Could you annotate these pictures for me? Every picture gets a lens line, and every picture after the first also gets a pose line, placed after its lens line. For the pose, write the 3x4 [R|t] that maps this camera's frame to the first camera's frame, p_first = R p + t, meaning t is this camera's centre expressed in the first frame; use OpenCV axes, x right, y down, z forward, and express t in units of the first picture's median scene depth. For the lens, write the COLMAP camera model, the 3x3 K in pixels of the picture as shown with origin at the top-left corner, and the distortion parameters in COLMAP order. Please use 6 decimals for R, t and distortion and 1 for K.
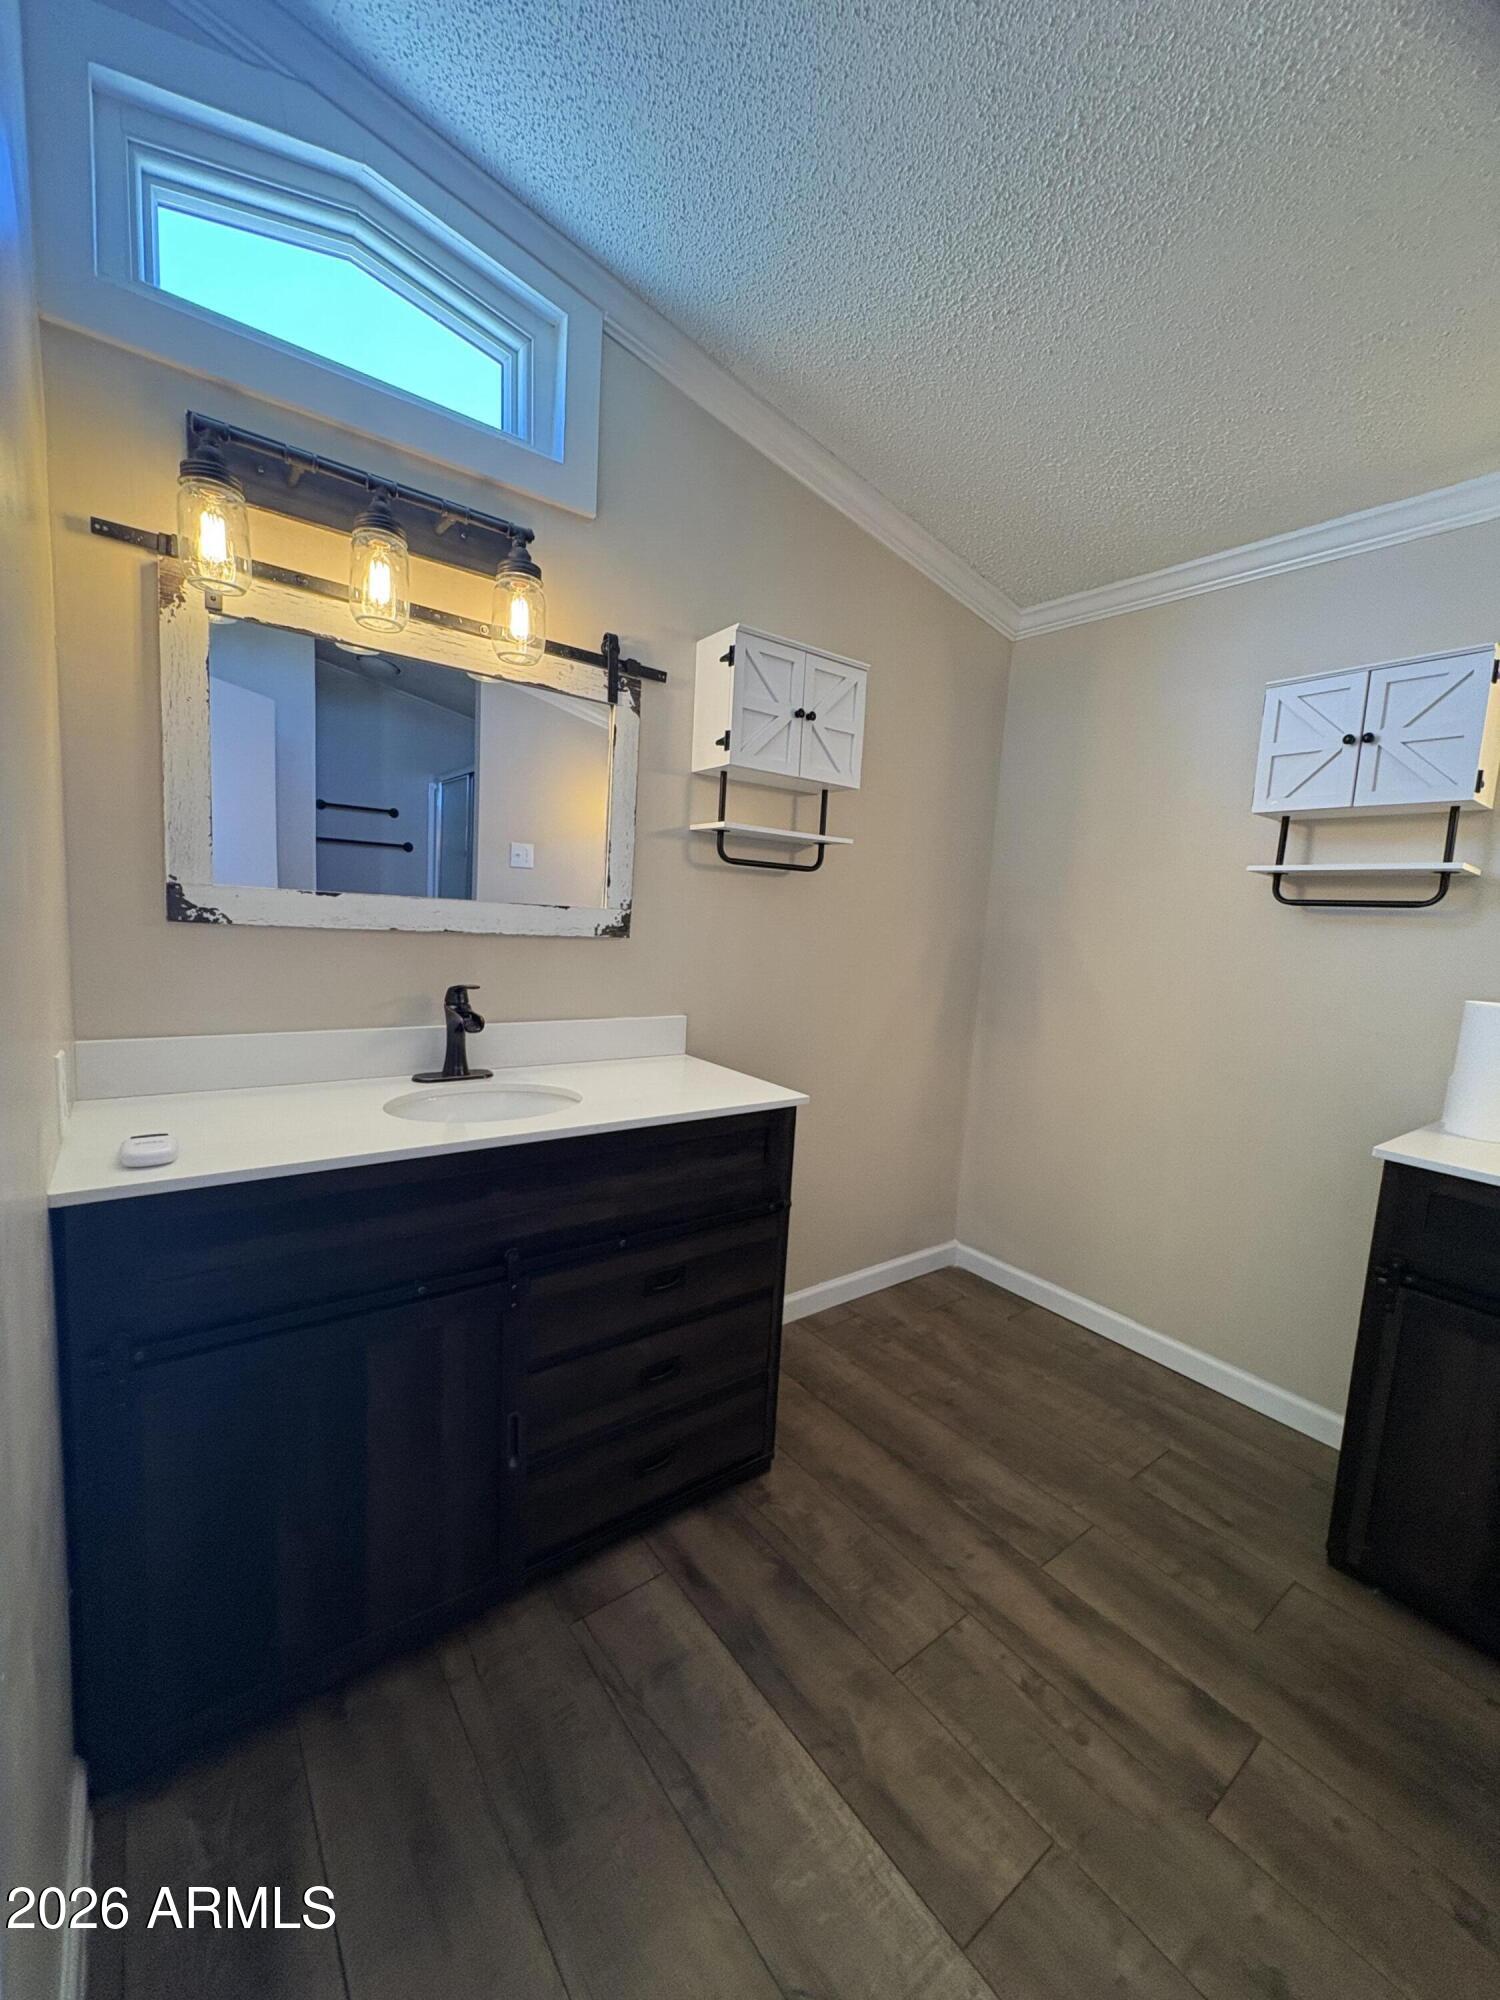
lens RADIAL K [[795.9, 0, 750.0], [0, 795.9, 1000.0], [0, 0, 1]] dist [0.000963, 0.000164]
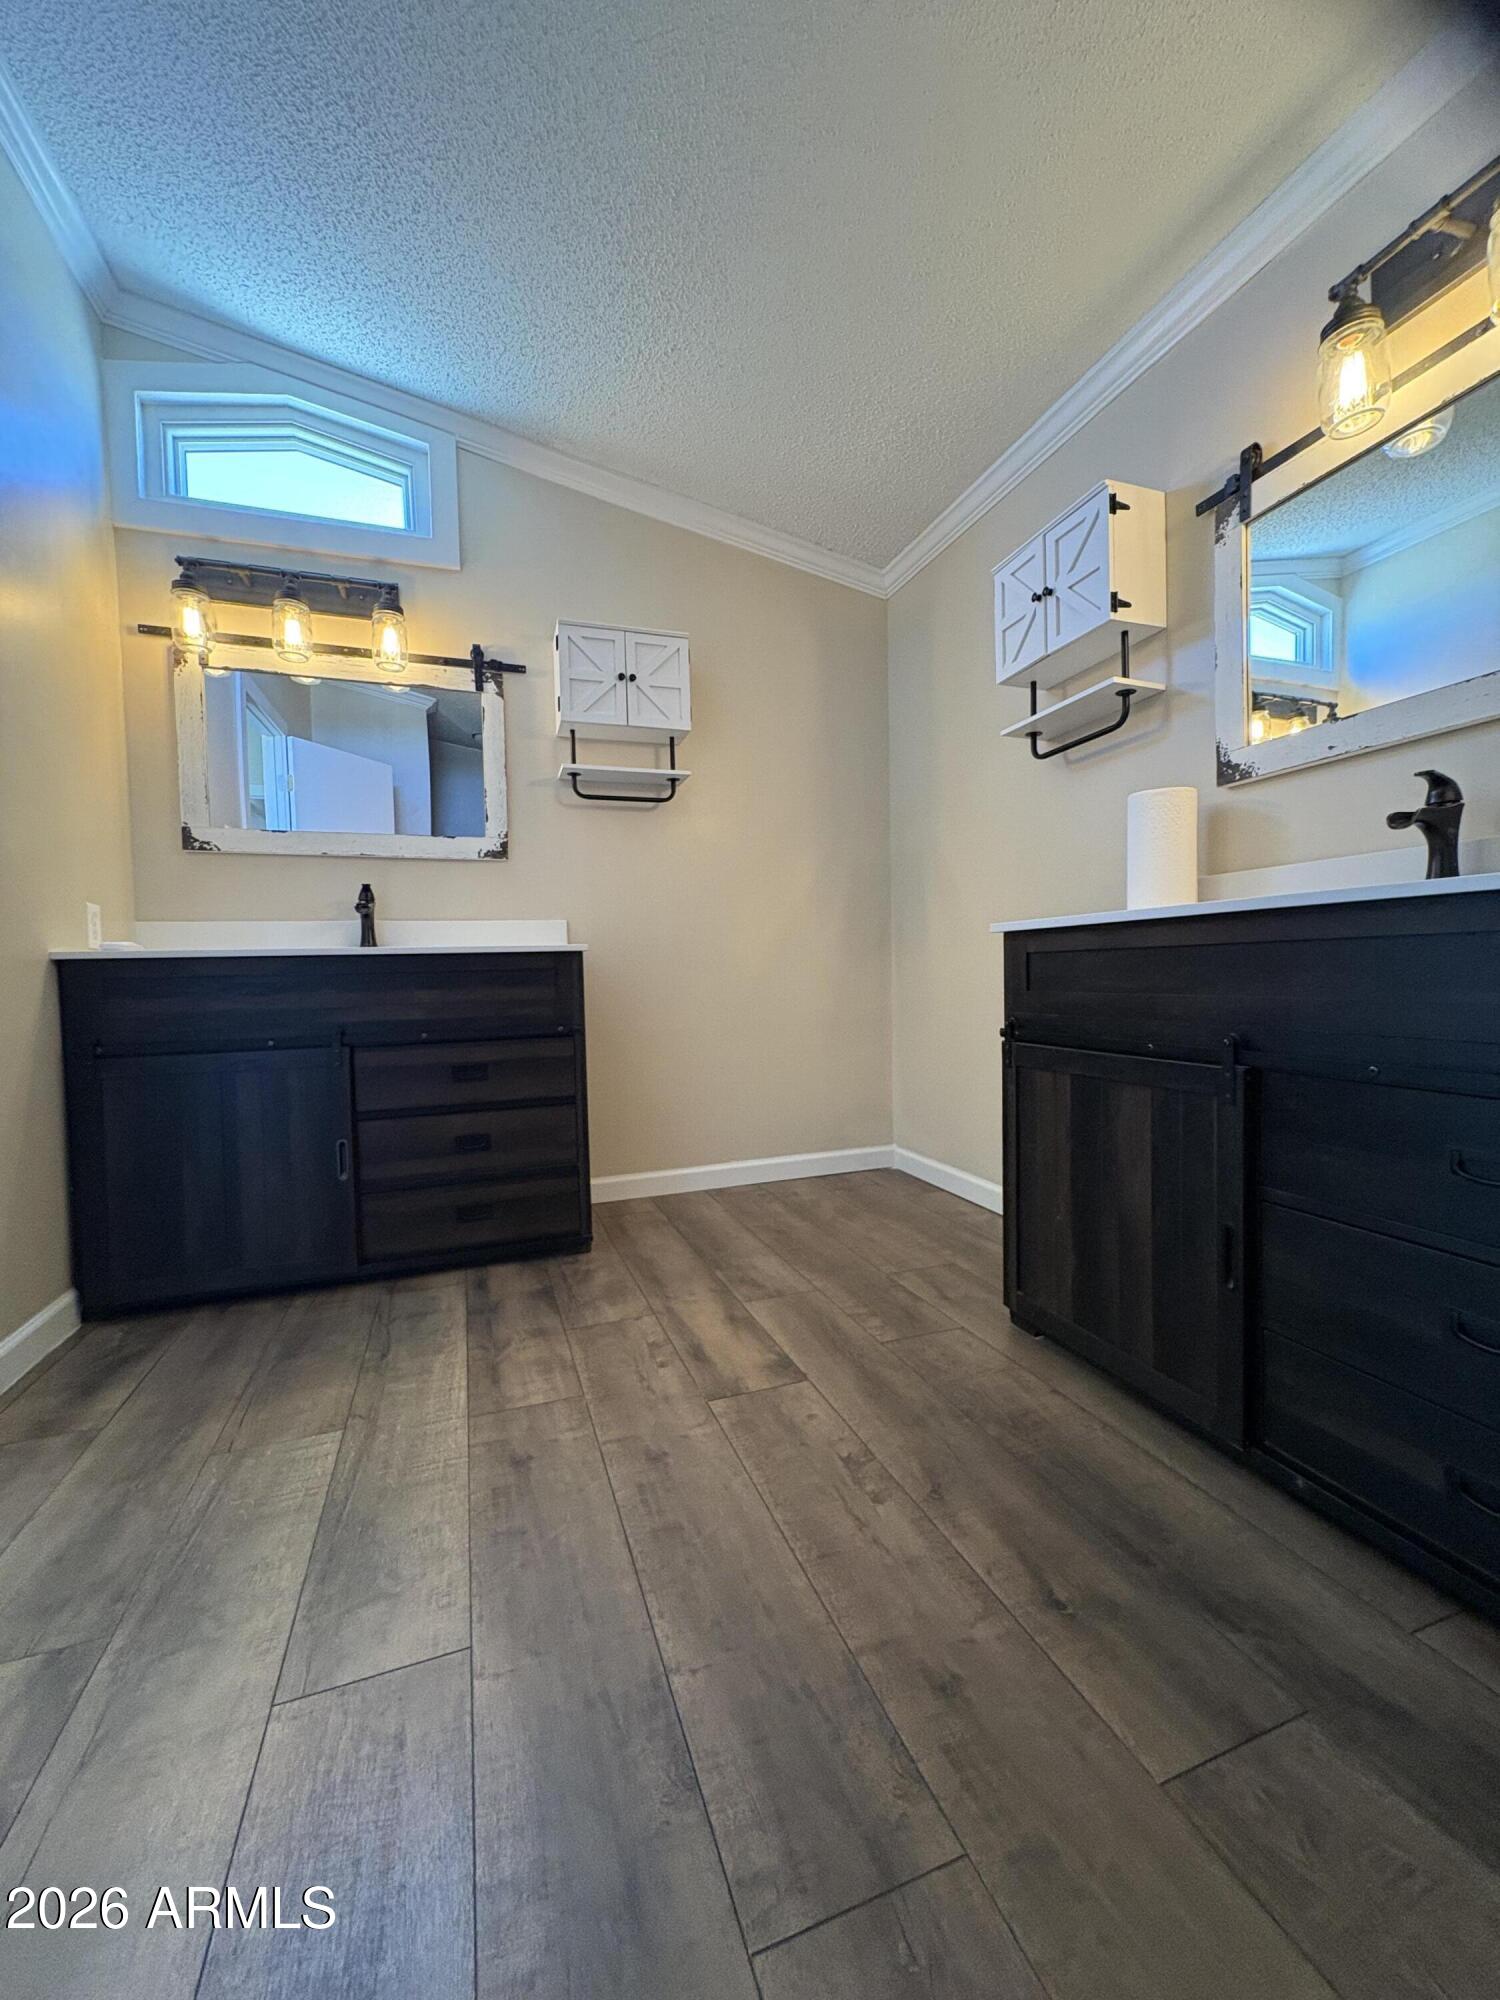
lens RADIAL K [[795.9, 0, 750.0], [0, 795.9, 1000.0], [0, 0, 1]] dist [0.000963, 0.000164]
pose [[0.949174, -0.071789, -0.306457, 0.754112], [0.045409, 0.994689, -0.092369, 0.359732], [0.311461, 0.073759, 0.947392, -0.161080]]
